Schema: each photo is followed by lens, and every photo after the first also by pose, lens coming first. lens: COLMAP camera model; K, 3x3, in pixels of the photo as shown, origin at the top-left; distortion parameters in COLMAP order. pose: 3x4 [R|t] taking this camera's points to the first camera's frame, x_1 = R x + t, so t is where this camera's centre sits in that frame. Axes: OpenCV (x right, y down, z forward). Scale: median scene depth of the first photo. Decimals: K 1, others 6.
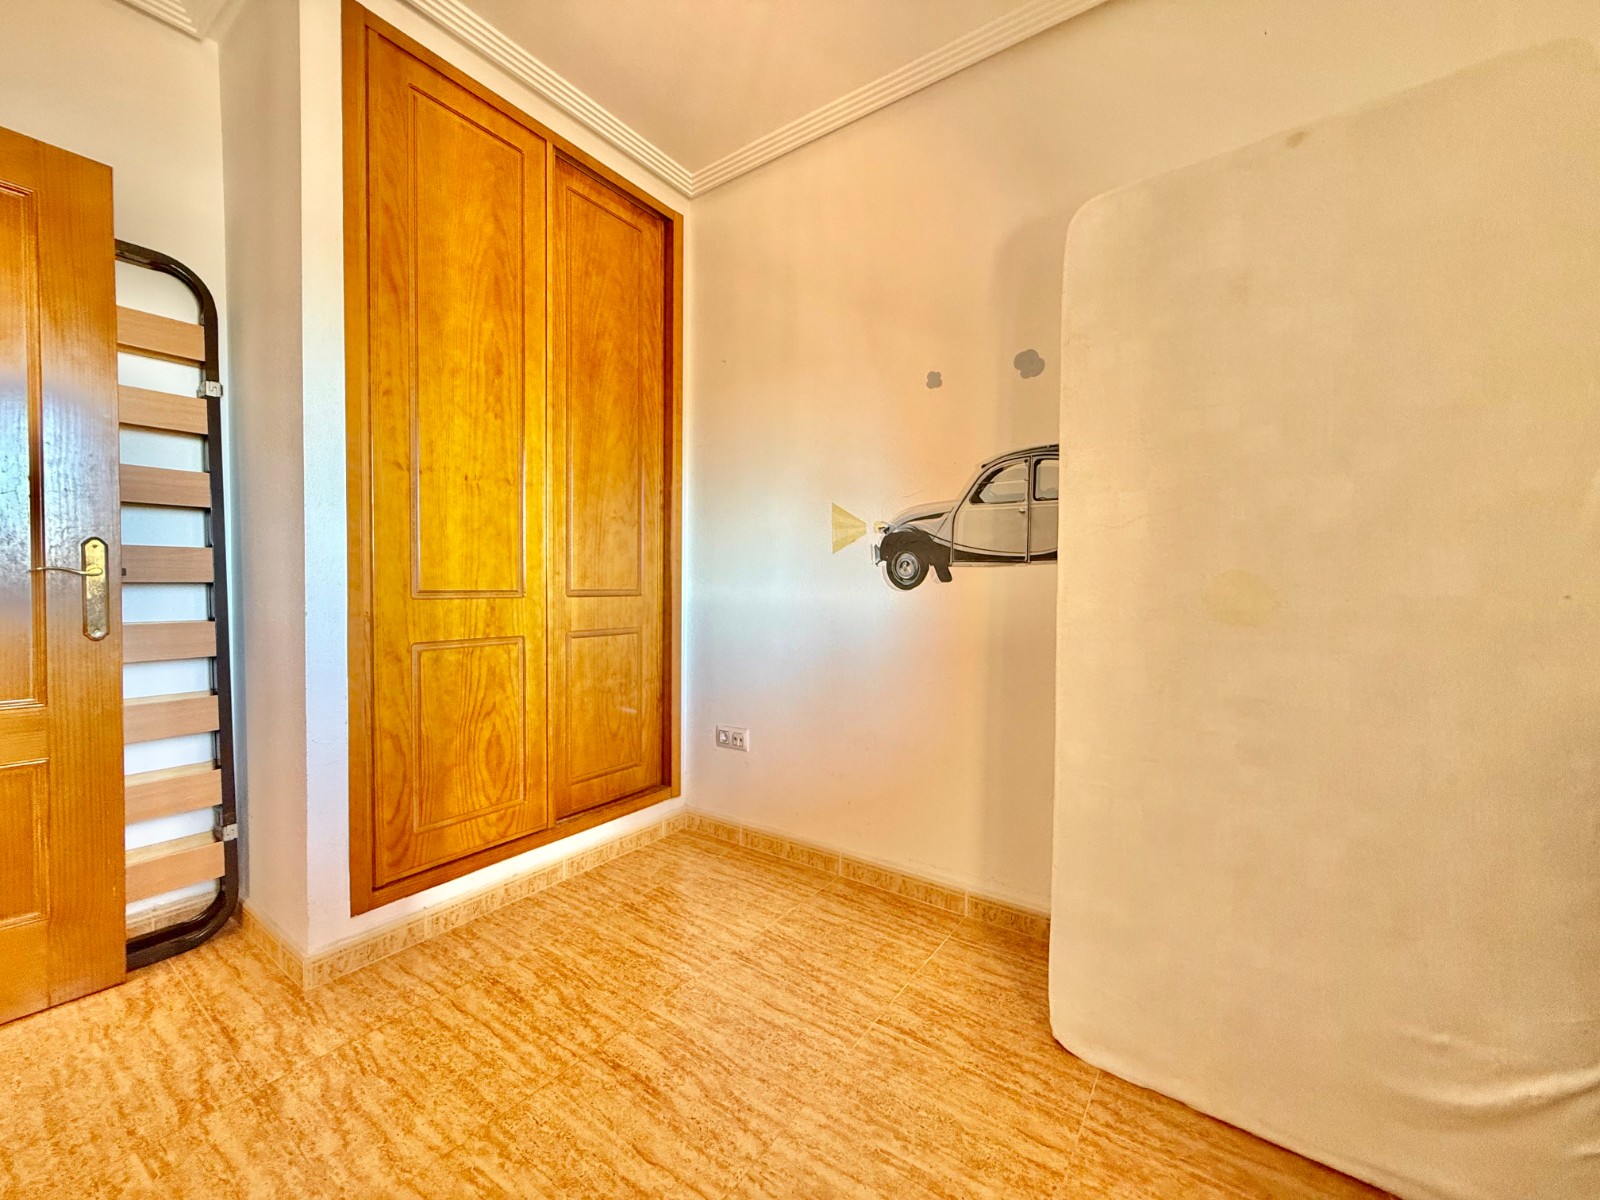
lens RADIAL K [[636.0, 0, 778.2], [0, 636.0, 592.1], [0, 0, 1]] dist [0.000514, -0.000079]
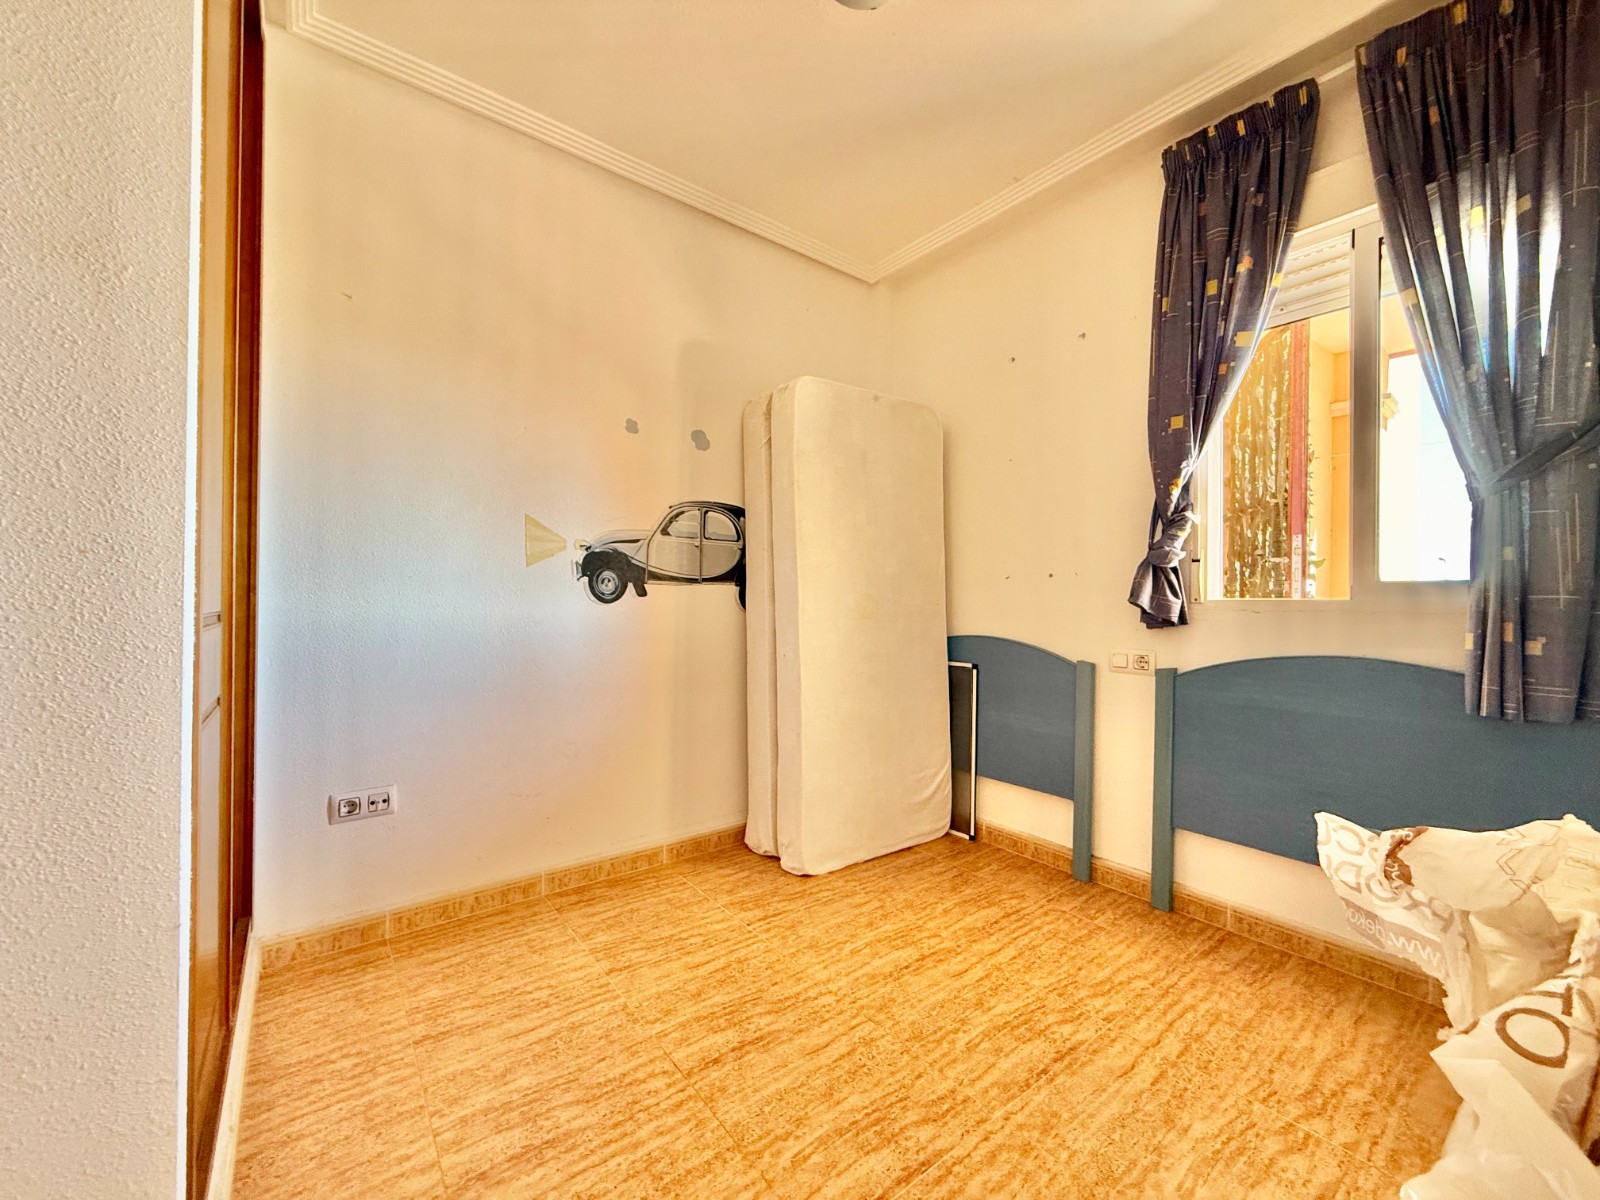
lens RADIAL K [[636.0, 0, 794.4], [0, 636.0, 595.8], [0, 0, 1]] dist [0.000514, -0.000079]
pose [[0.291608, 0.003900, 0.956530, -0.863470], [0.010588, 0.999917, -0.007305, -0.006515], [-0.956479, 0.012258, 0.291543, 0.398408]]
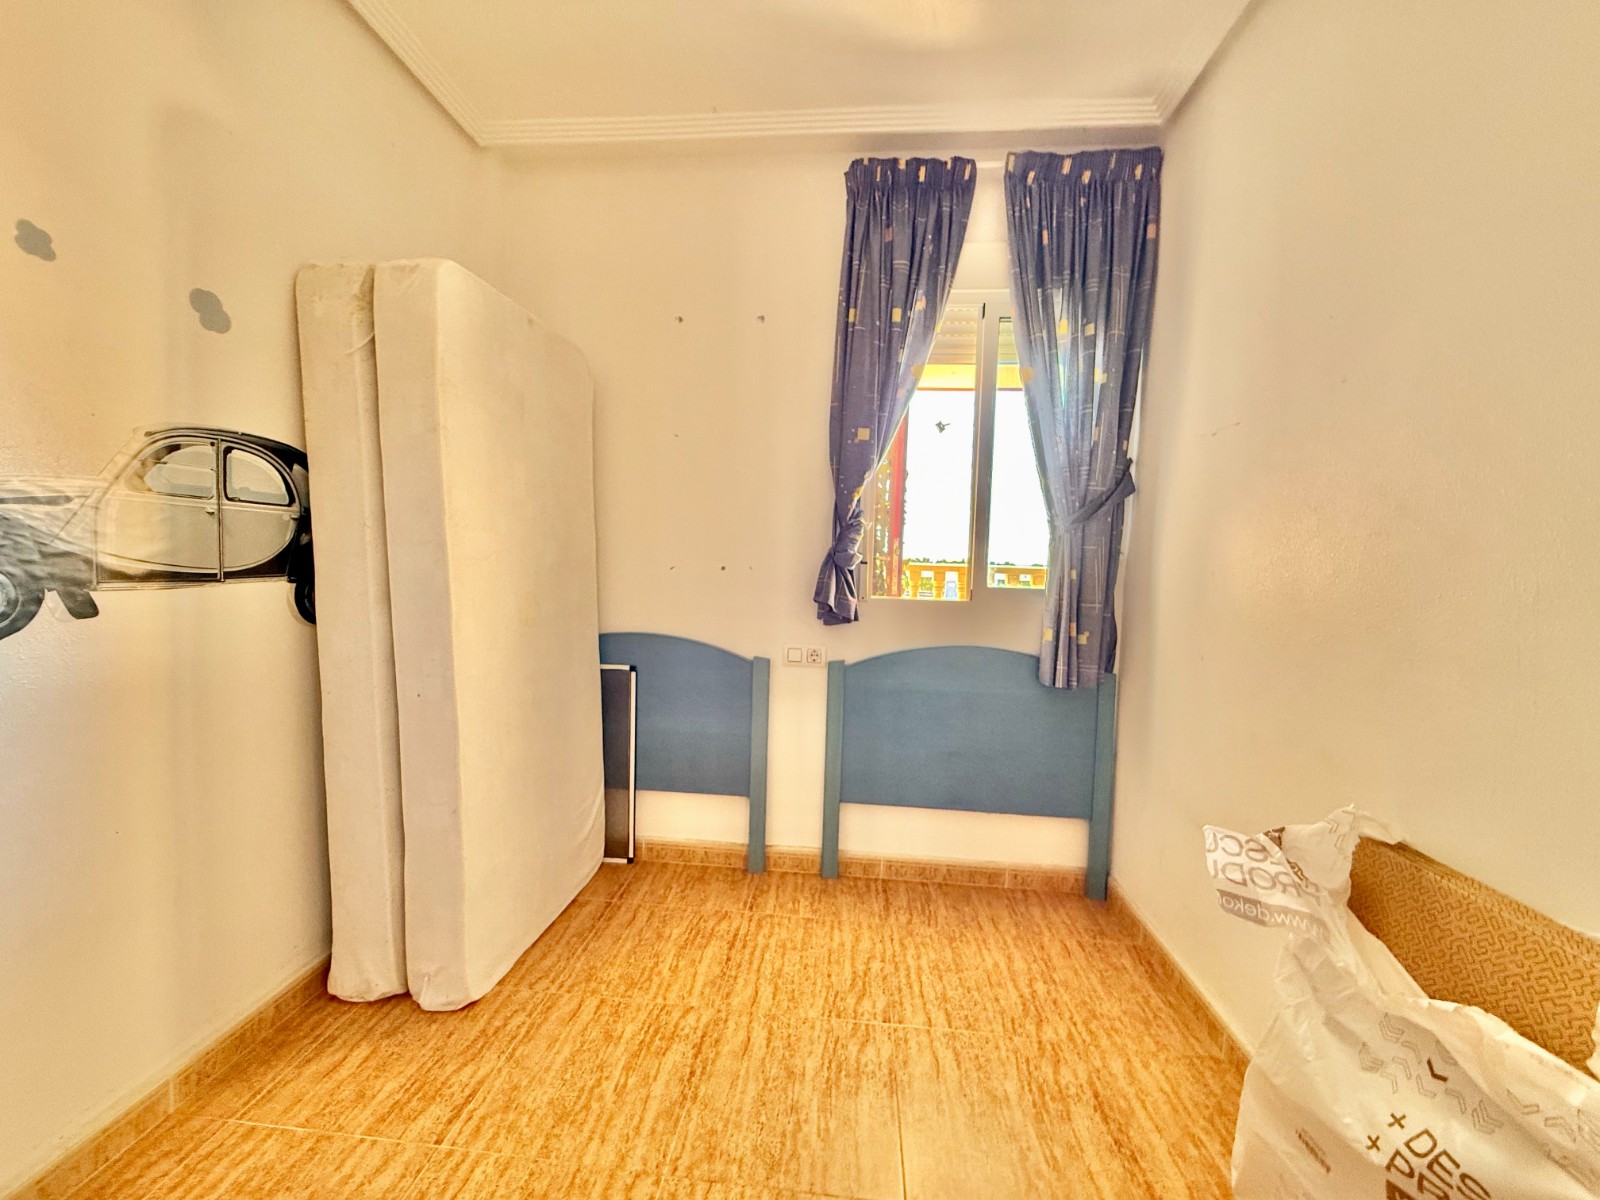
lens RADIAL K [[636.0, 0, 781.5], [0, 636.0, 594.2], [0, 0, 1]] dist [0.000514, -0.000079]
pose [[-0.498667, -0.072650, 0.863744, -0.585719], [-0.014028, 0.997027, 0.075762, -0.096845], [-0.866680, 0.025663, -0.498204, 0.793337]]
